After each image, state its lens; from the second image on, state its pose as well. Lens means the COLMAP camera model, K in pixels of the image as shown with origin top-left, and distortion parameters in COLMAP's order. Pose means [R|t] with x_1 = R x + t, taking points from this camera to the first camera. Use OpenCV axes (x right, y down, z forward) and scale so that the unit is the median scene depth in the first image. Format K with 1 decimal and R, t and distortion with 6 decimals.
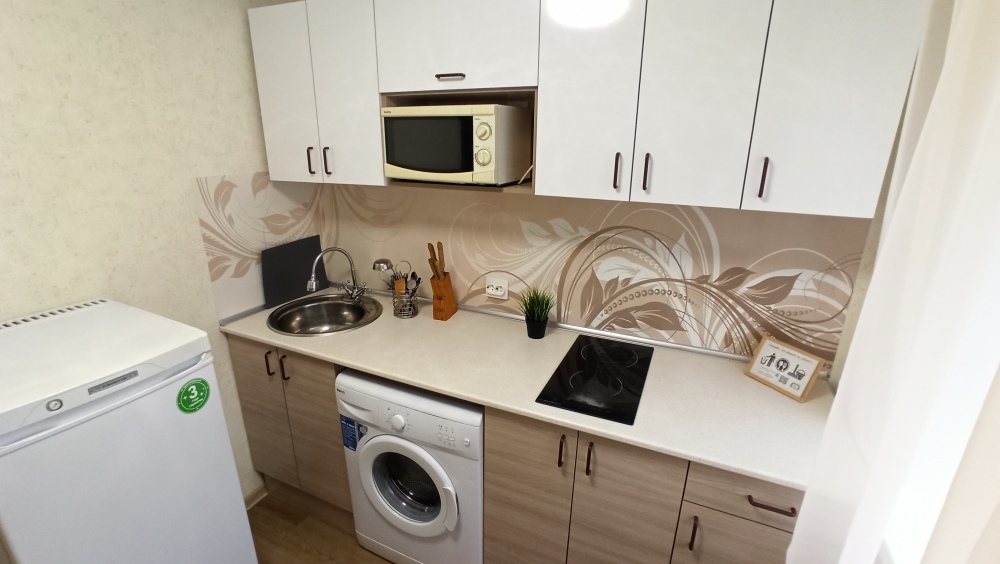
lens RADIAL K [[454.9, 0, 497.3], [0, 454.9, 282.5], [0, 0, 1]] dist [-0.057238, 0.033875]
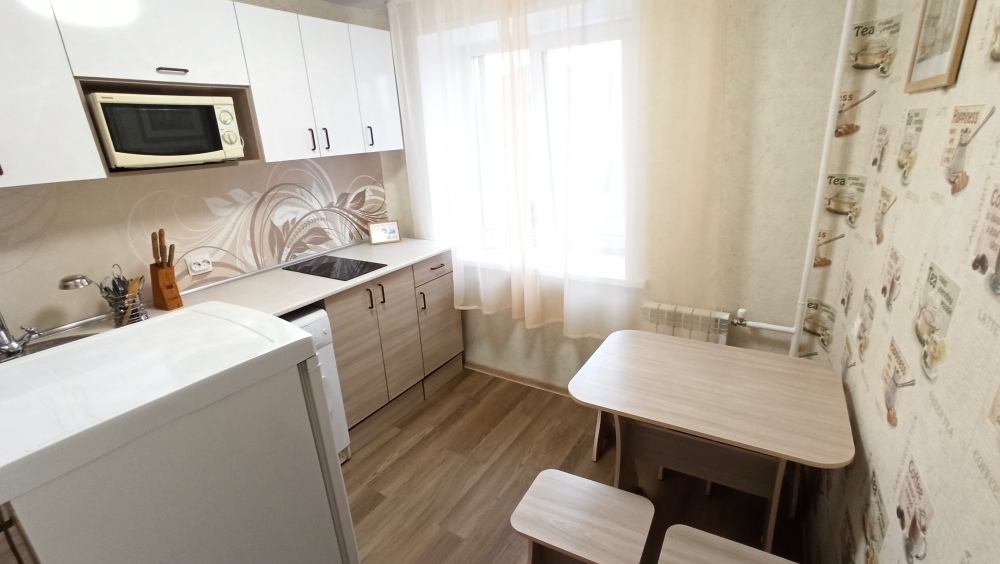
lens RADIAL K [[454.9, 0, 497.3], [0, 454.9, 282.5], [0, 0, 1]] dist [-0.057238, 0.033875]
pose [[0.124114, -0.327483, 0.936670, -1.158214], [0.355705, 0.895915, 0.266101, 0.025353], [-0.926321, 0.300151, 0.227683, 0.112900]]
